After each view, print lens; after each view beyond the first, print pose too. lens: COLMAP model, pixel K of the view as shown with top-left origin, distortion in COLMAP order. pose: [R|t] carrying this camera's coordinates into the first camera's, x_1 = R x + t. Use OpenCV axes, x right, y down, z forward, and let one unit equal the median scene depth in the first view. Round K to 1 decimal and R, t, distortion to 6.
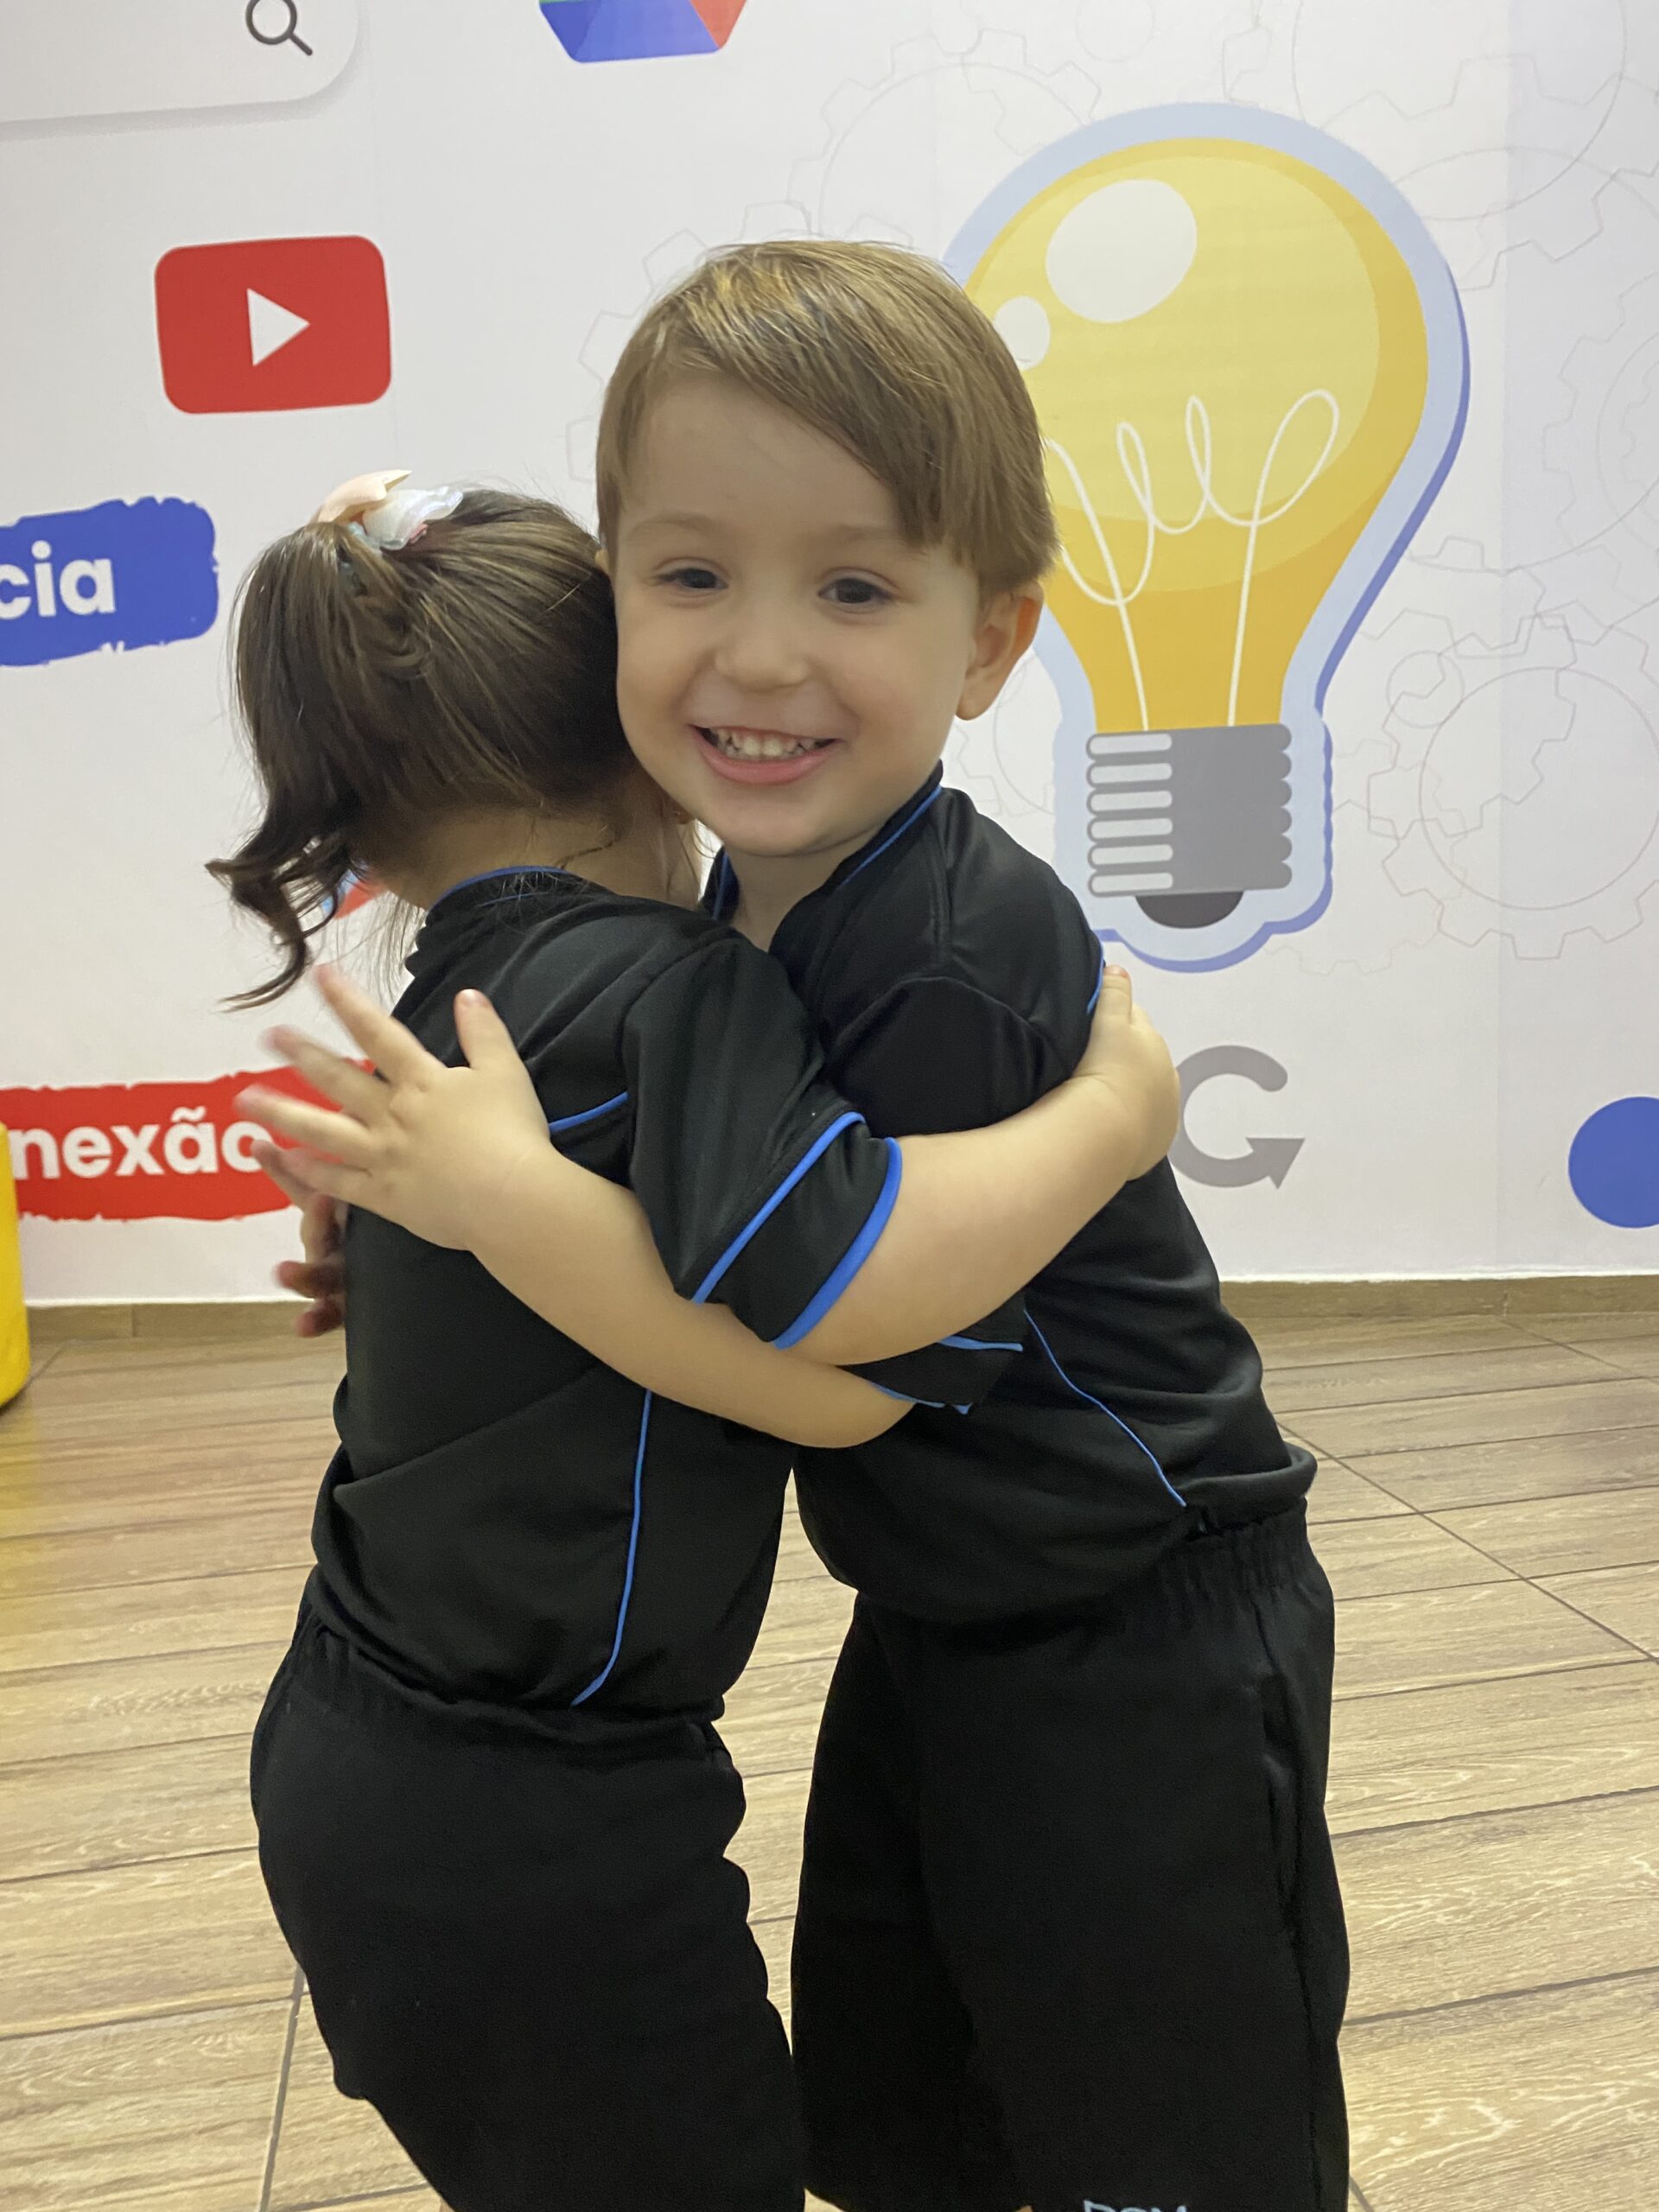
lens RADIAL K [[1709.4, 0, 834.7], [0, 1709.4, 1111.0], [0, 0, 1]] dist [0.000982, -0.016674]
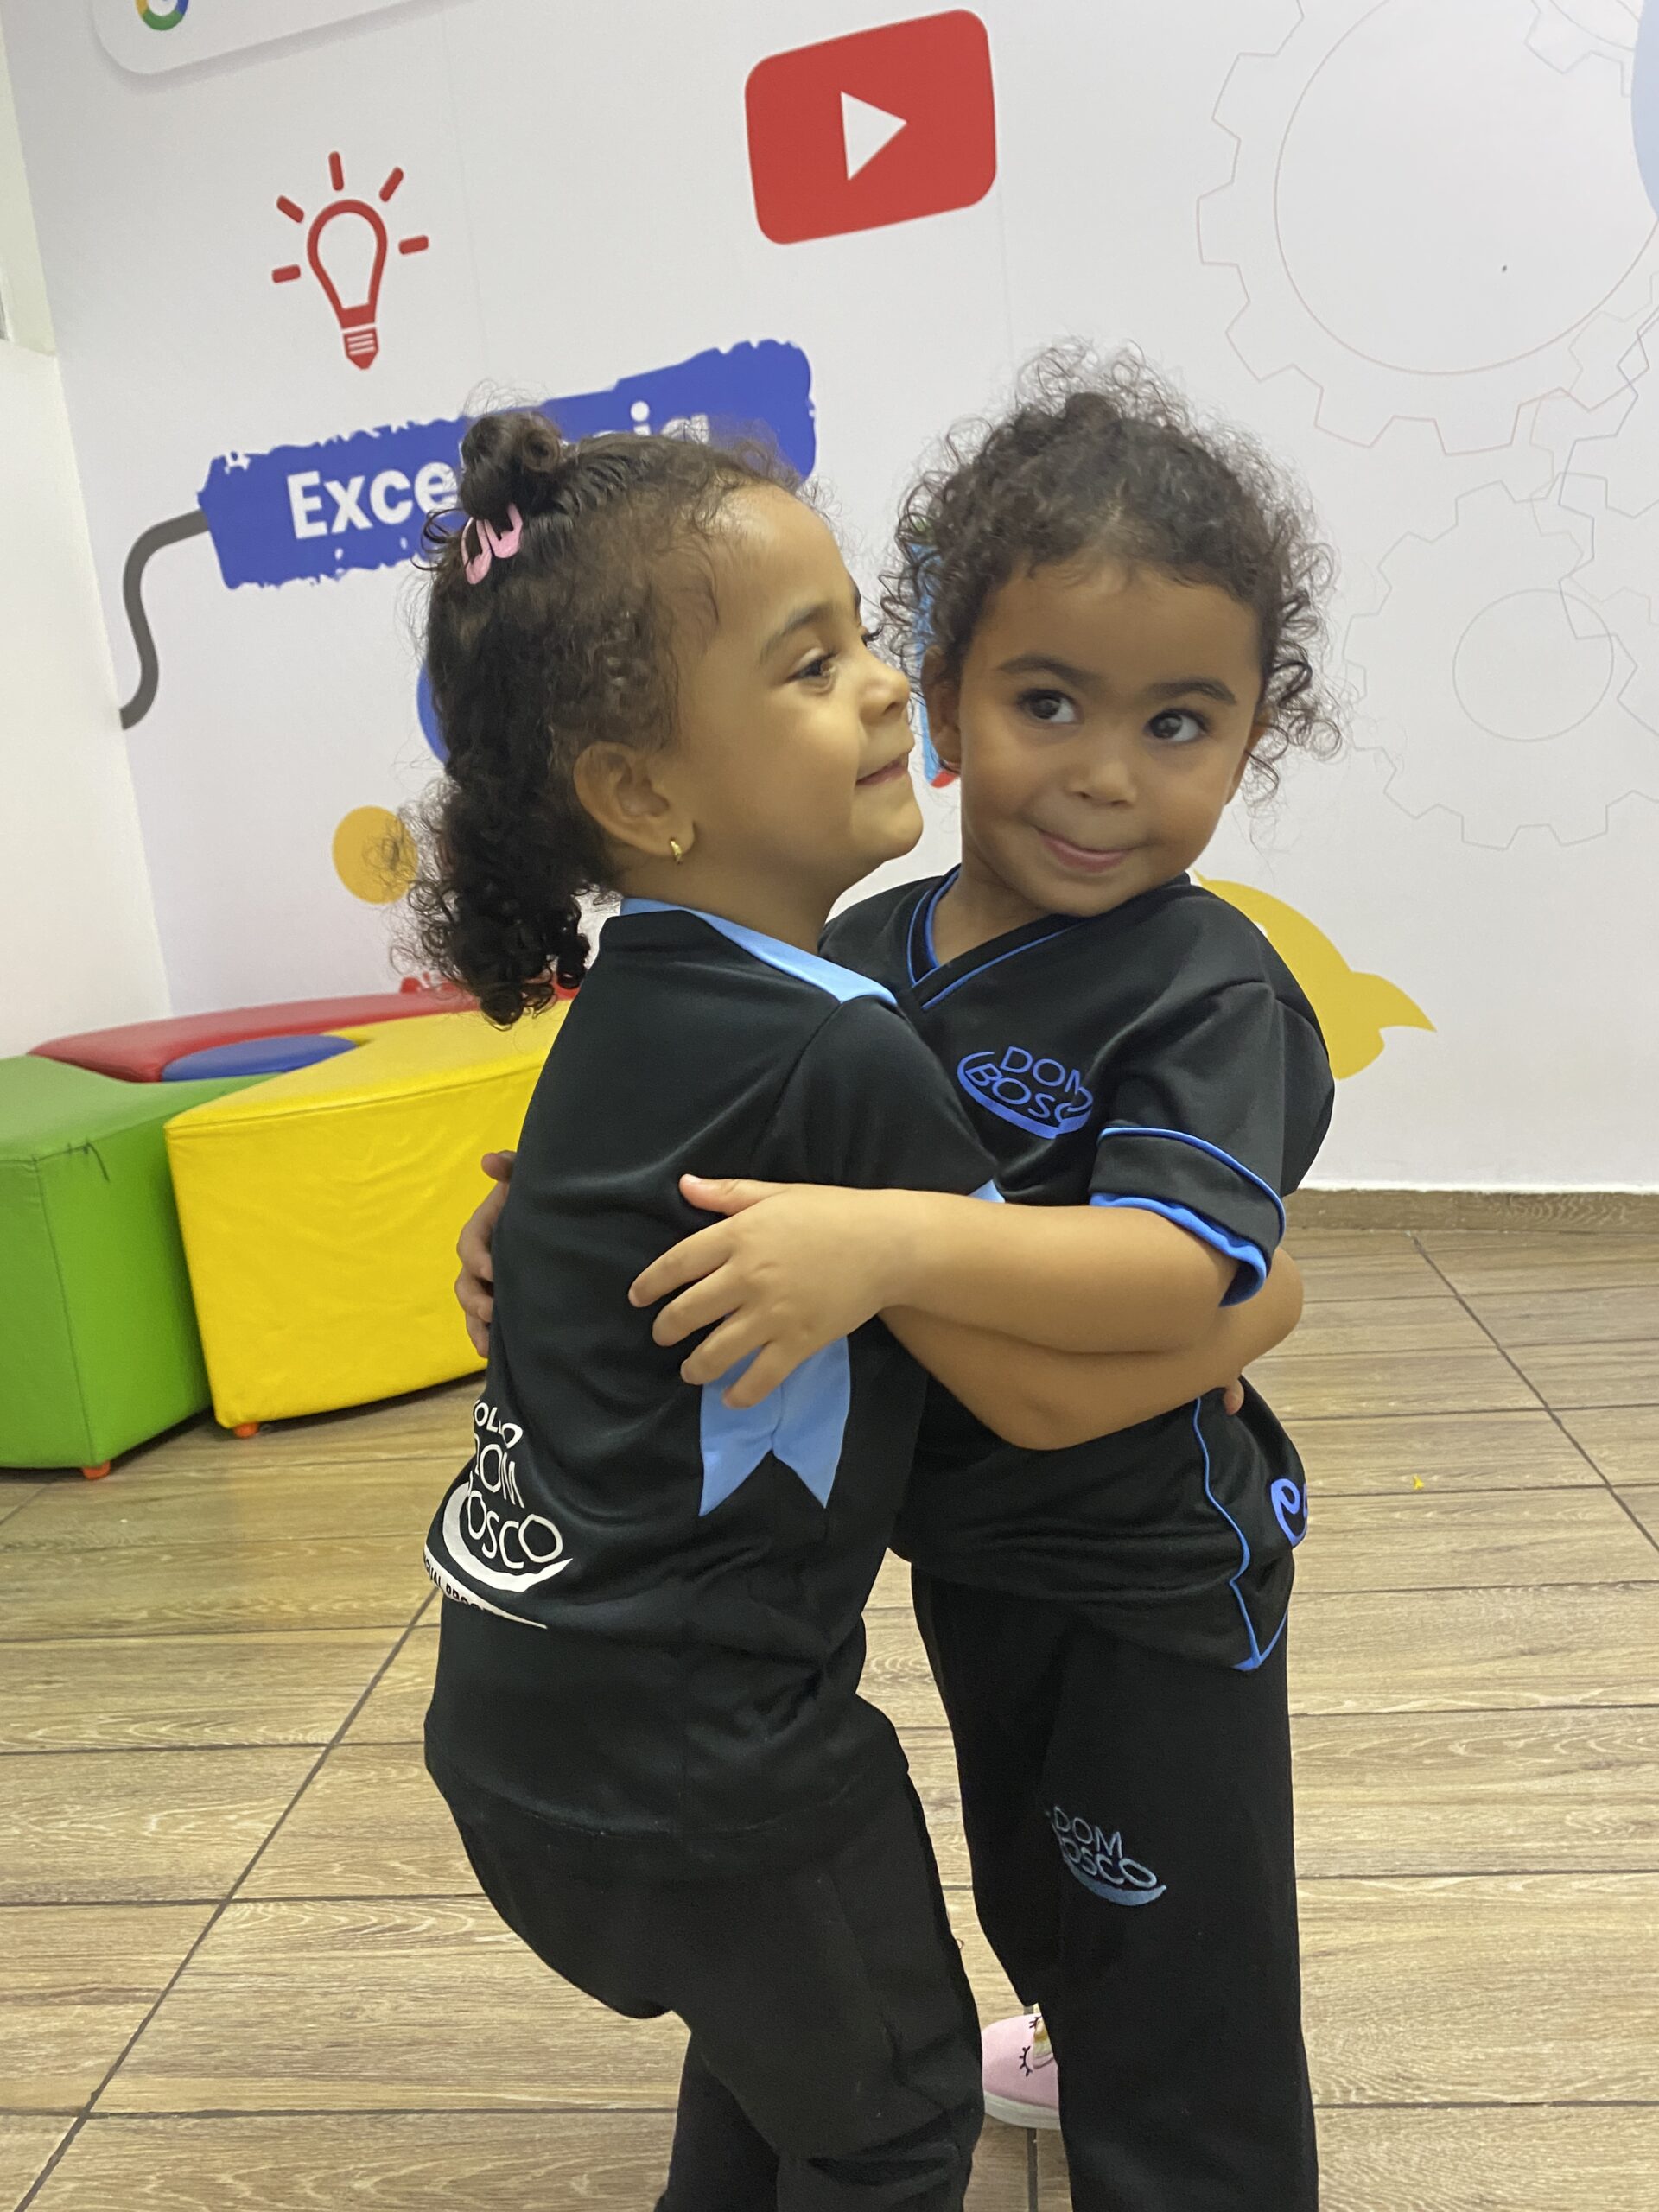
lens RADIAL K [[1709.4, 0, 838.7], [0, 1709.4, 1106.7], [0, 0, 1]] dist [0.000982, -0.016674]
pose [[0.953400, 0.013944, -0.301387, -0.065649], [0.018056, 0.994504, 0.103130, -0.038179], [0.301169, -0.103766, 0.947908, 0.082183]]
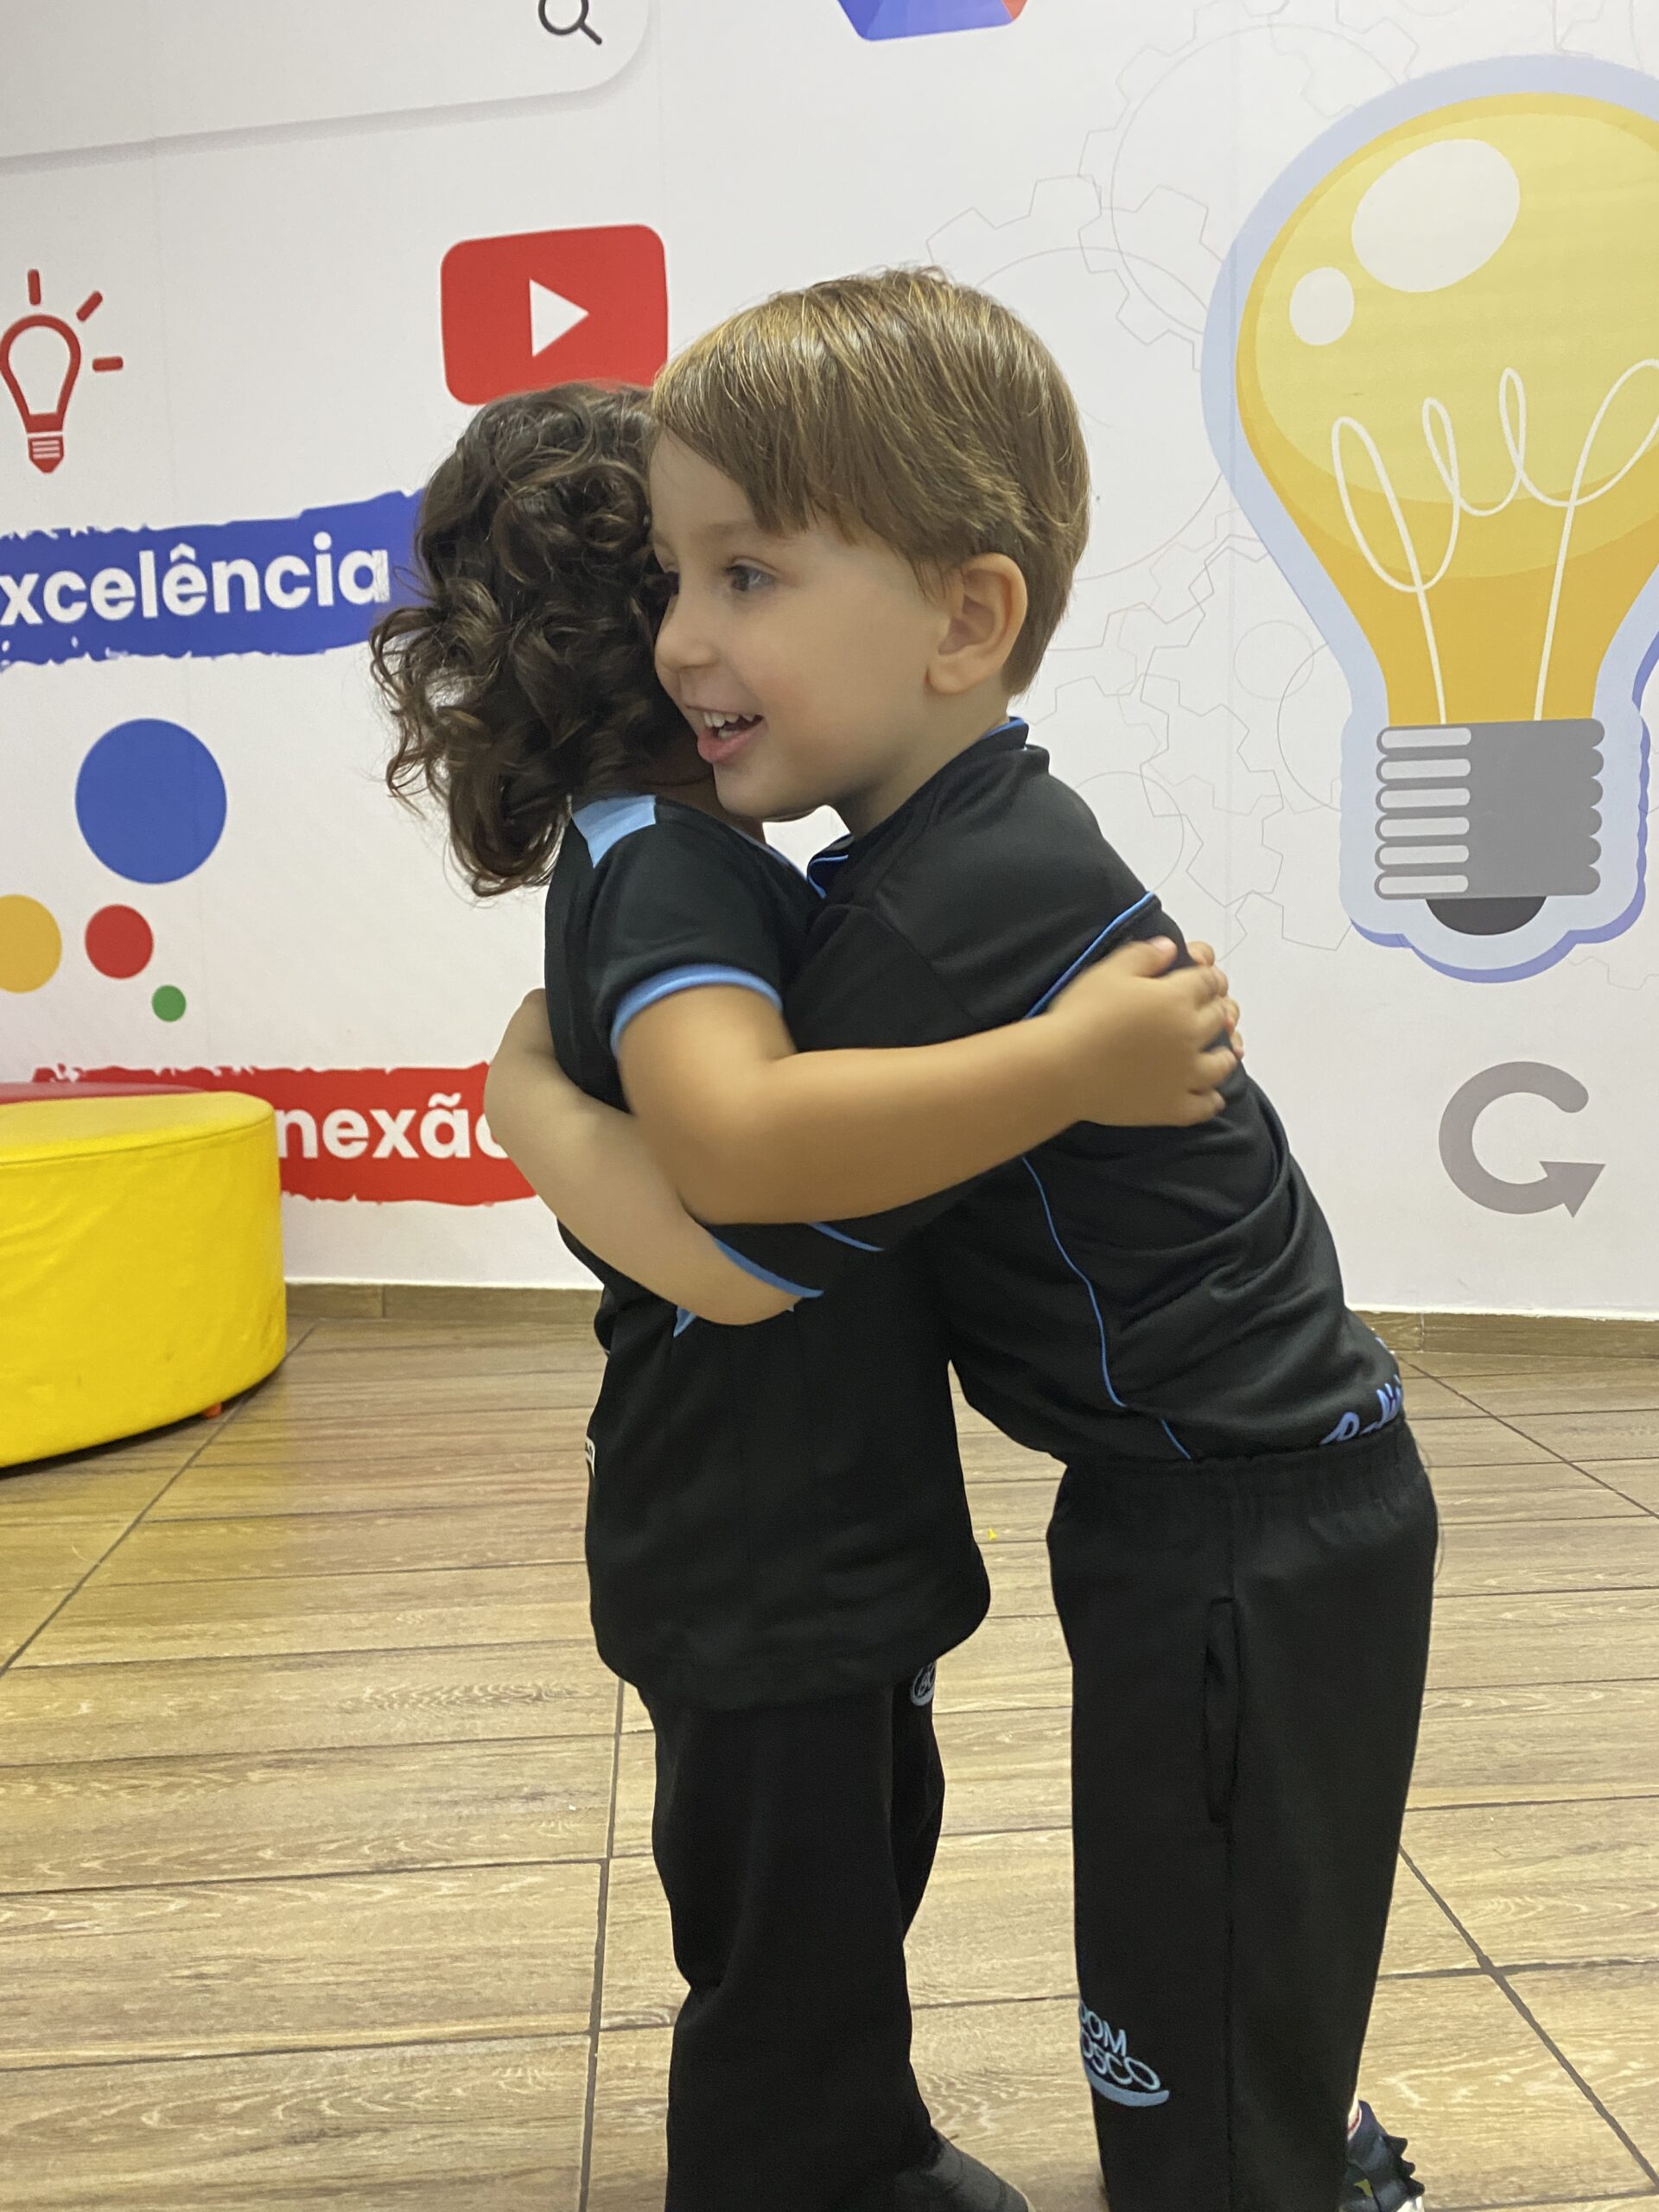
lens RADIAL K [[1709.4, 0, 820.1], [0, 1709.4, 1100.8], [0, 0, 1]] dist [0.000982, -0.016674]
pose [[0.992194, 0.032061, -0.120512, -0.039925], [-0.032939, 0.999443, -0.005298, 0.000746], [0.120275, 0.009227, 0.992698, 0.028879]]
